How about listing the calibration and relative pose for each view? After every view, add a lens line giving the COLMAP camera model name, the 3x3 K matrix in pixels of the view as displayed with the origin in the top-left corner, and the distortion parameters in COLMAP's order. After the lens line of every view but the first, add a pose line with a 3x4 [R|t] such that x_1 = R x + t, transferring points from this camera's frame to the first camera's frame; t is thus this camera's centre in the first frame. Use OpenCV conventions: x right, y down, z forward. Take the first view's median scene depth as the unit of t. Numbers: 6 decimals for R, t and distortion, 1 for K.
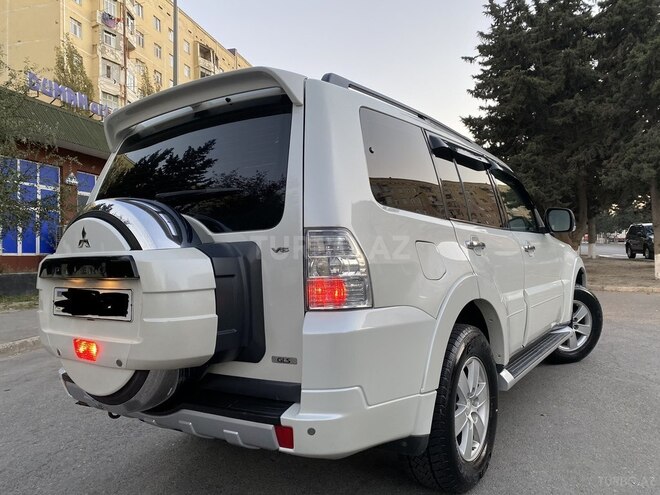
lens RADIAL K [[505.8, 0, 334.6], [0, 505.8, 247.0], [0, 0, 1]] dist [0.010936, -0.006789]
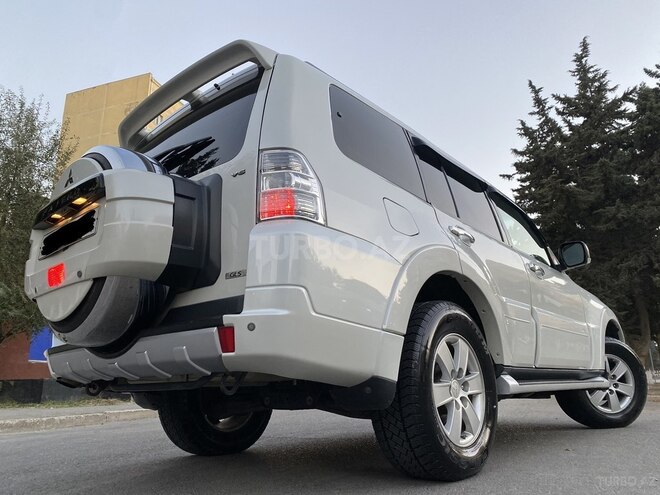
lens RADIAL K [[505.6, 0, 334.2], [0, 505.6, 252.9], [0, 0, 1]] dist [0.021246, -0.030763]
pose [[0.994345, -0.016793, -0.104861, 0.024048], [-0.010065, 0.968071, -0.250474, 0.051457], [0.105719, 0.250113, 0.962428, 0.004475]]
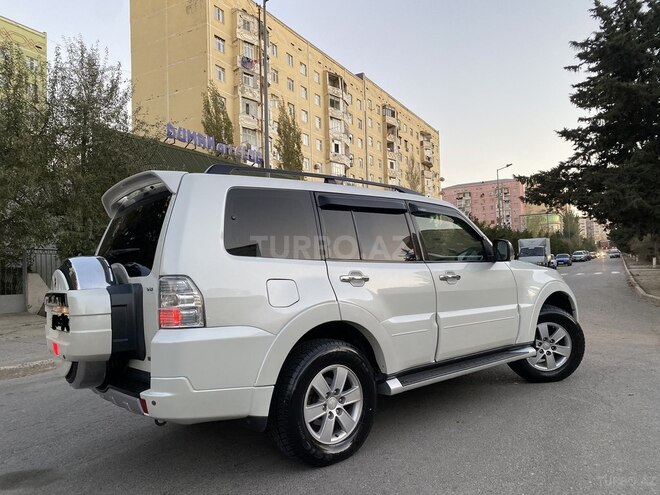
lens RADIAL K [[505.6, 0, 334.2], [0, 505.6, 252.9], [0, 0, 1]] dist [0.021246, -0.030763]
pose [[0.962533, -0.020761, -0.270369, 0.105021], [0.015371, 0.999639, -0.022040, -0.007711], [0.270729, 0.017059, 0.962504, -0.045168]]
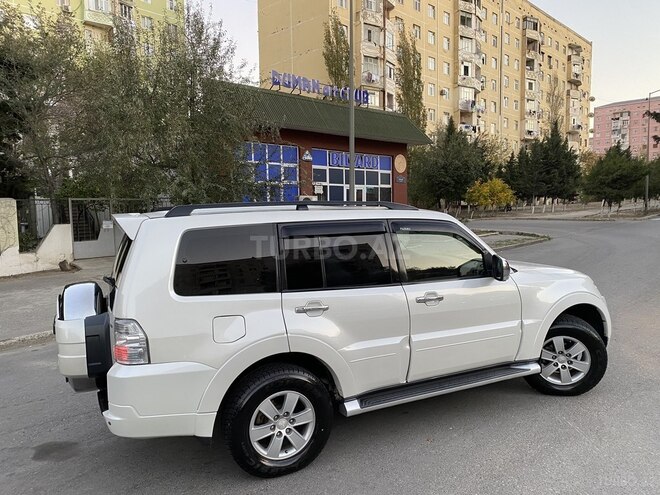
lens RADIAL K [[505.6, 0, 334.2], [0, 505.6, 252.9], [0, 0, 1]] dist [0.021246, -0.030763]
pose [[0.862383, 0.052745, -0.503501, 0.182336], [0.008536, 0.992901, 0.118634, -0.056857], [0.506184, -0.106606, 0.855811, -0.019104]]
